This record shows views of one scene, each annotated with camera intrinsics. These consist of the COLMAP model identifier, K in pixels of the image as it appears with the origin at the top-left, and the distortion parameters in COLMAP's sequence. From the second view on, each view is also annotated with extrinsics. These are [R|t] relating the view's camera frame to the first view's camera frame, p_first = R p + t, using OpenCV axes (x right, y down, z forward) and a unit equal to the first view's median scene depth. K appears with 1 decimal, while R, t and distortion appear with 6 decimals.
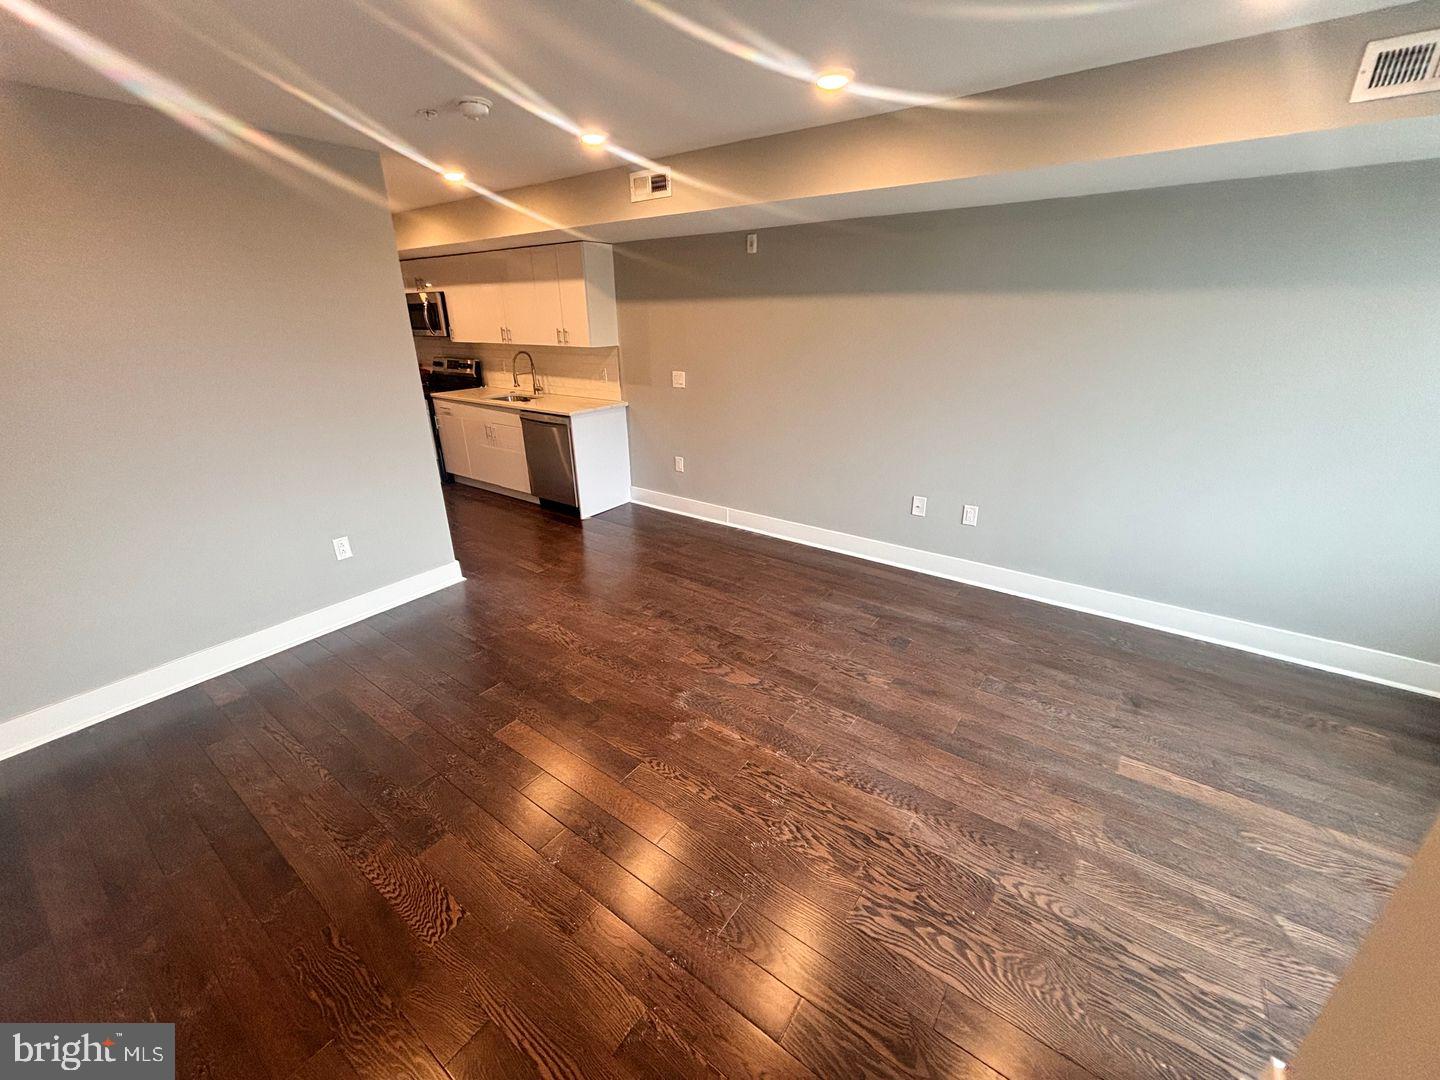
lens RADIAL K [[576.0, 0, 711.6], [0, 576.0, 533.4], [0, 0, 1]] dist [0.001758, 0.000453]
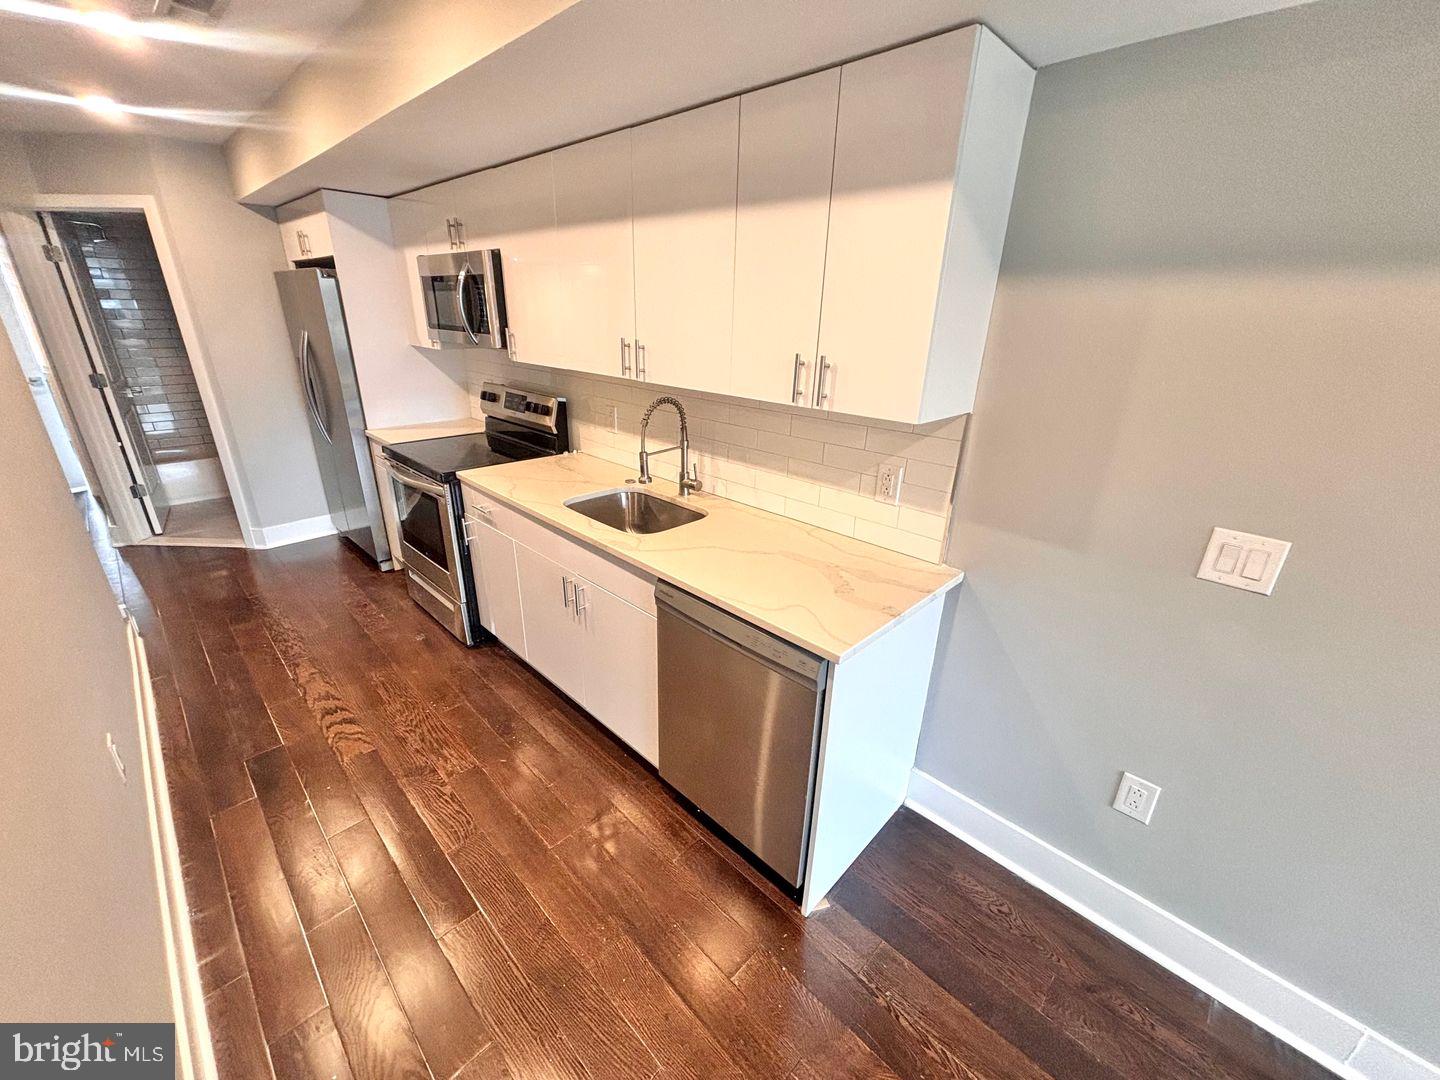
lens RADIAL K [[576.0, 0, 718.8], [0, 576.0, 540.8], [0, 0, 1]] dist [0.001758, 0.000453]
pose [[0.989529, 0.084846, -0.116759, -0.225048], [-0.083792, 0.996386, 0.013915, -0.214400], [0.117517, -0.003985, 0.993063, 0.574047]]
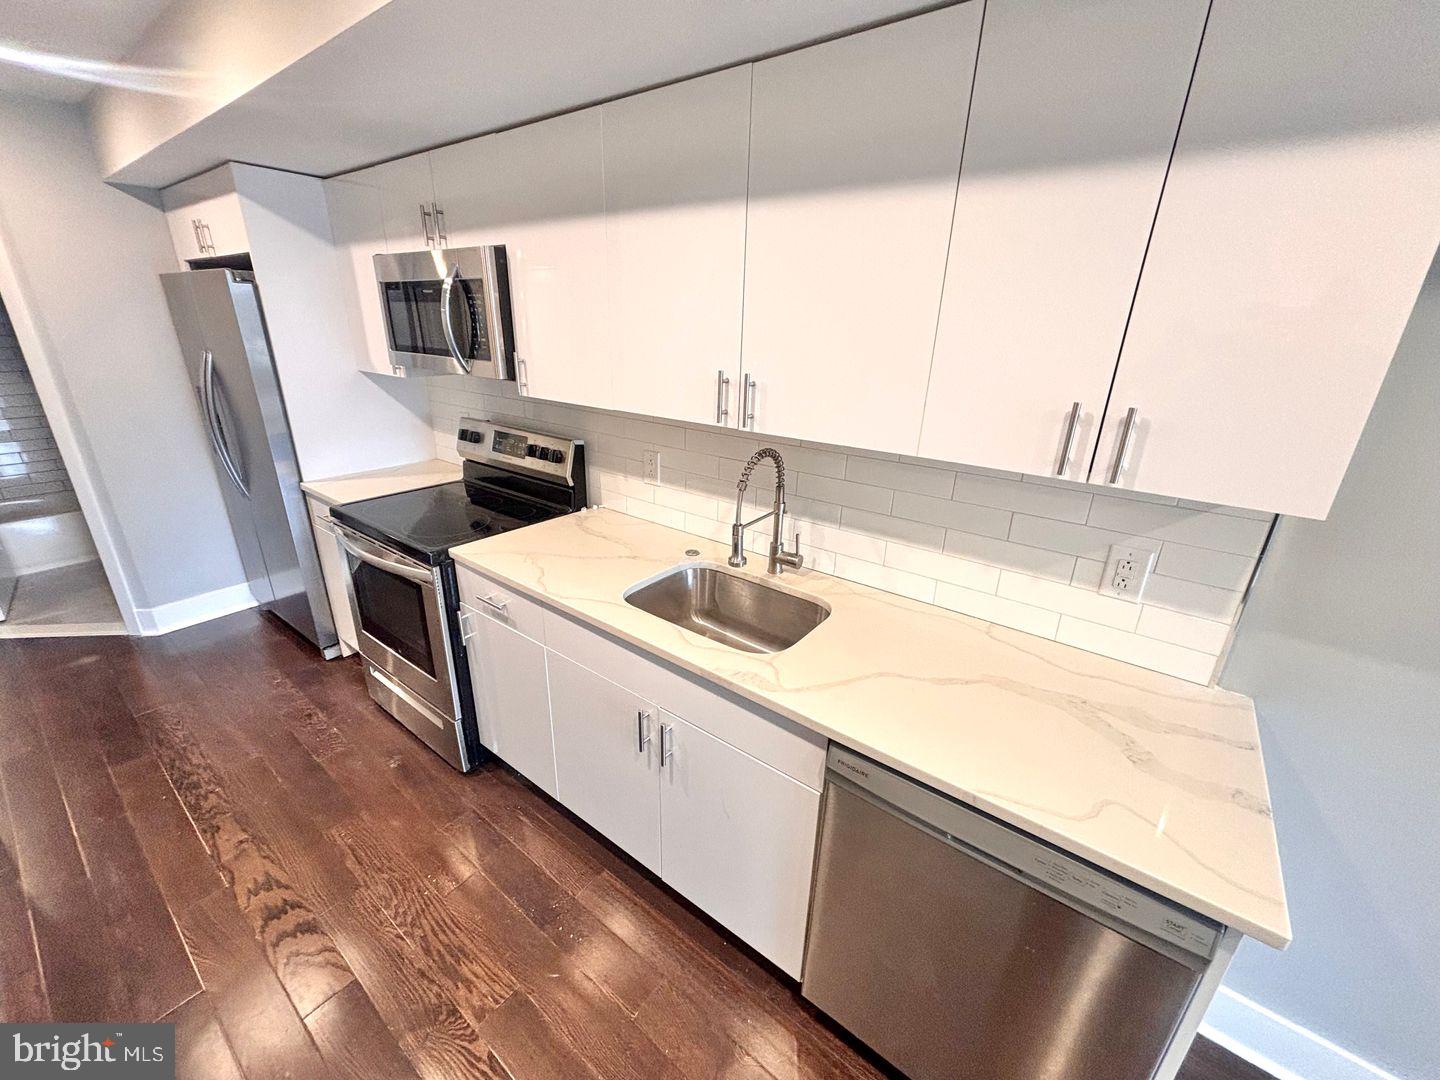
lens RADIAL K [[576.0, 0, 719.2], [0, 576.0, 539.8], [0, 0, 1]] dist [0.001758, 0.000453]
pose [[0.999158, 0.040776, -0.004638, -0.334074], [-0.040813, 0.999133, -0.008181, -0.254649], [0.004300, 0.008364, 0.999956, 0.673632]]
